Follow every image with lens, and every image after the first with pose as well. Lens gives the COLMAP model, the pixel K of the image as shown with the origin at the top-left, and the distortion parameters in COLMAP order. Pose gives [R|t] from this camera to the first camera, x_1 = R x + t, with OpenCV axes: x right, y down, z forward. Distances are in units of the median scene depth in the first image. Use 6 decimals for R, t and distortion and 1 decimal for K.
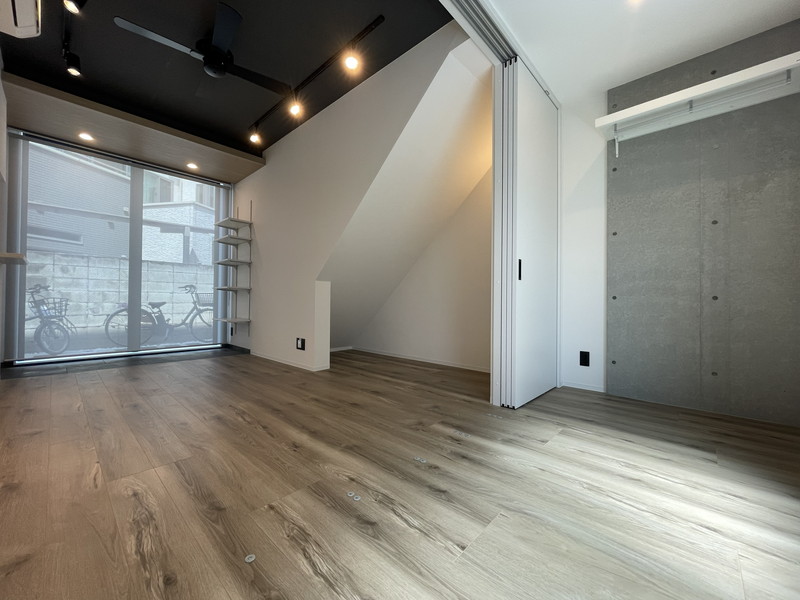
lens RADIAL K [[323.3, 0, 400.9], [0, 323.3, 297.7], [0, 0, 1]] dist [-0.000267, -0.000411]
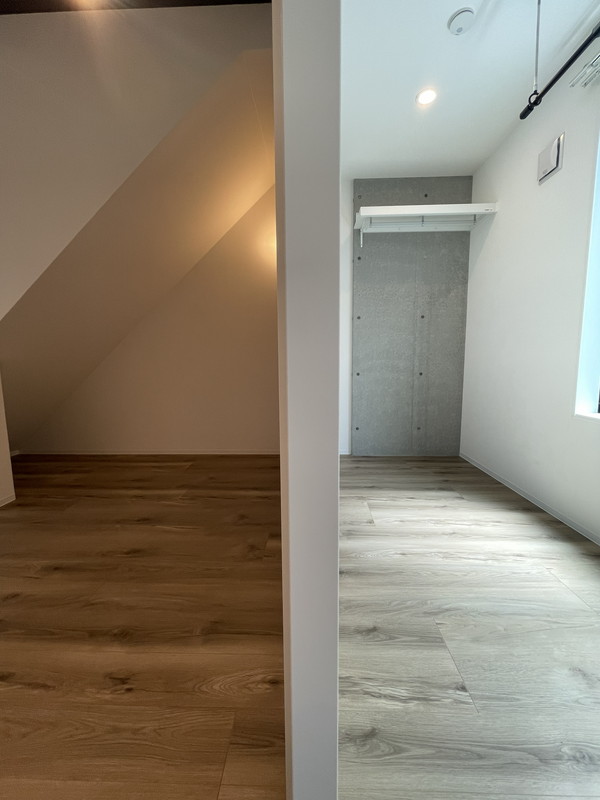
lens RADIAL K [[323.3, 0, 303.4], [0, 323.3, 399.2], [0, 0, 1]] dist [-0.000267, -0.000411]
pose [[0.754716, -0.094339, 0.649233, -0.299295], [0.008937, 0.990994, 0.133610, -0.081214], [-0.655991, -0.095036, 0.748762, 0.297547]]
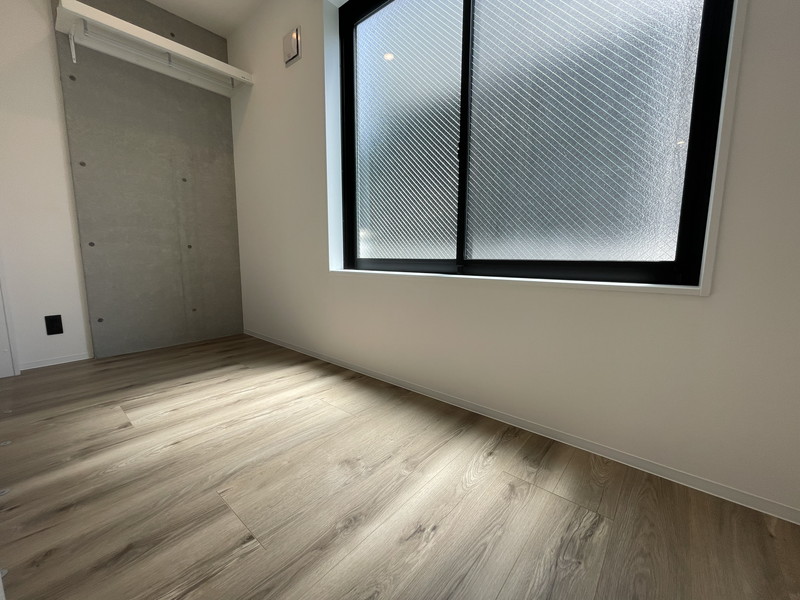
lens RADIAL K [[323.3, 0, 396.8], [0, 323.3, 298.5], [0, 0, 1]] dist [-0.000267, -0.000411]
pose [[-0.031308, -0.141388, 0.989459, -0.251190], [-0.017749, 0.989867, 0.140885, 0.007987], [-0.999352, -0.013151, -0.033500, 0.282786]]
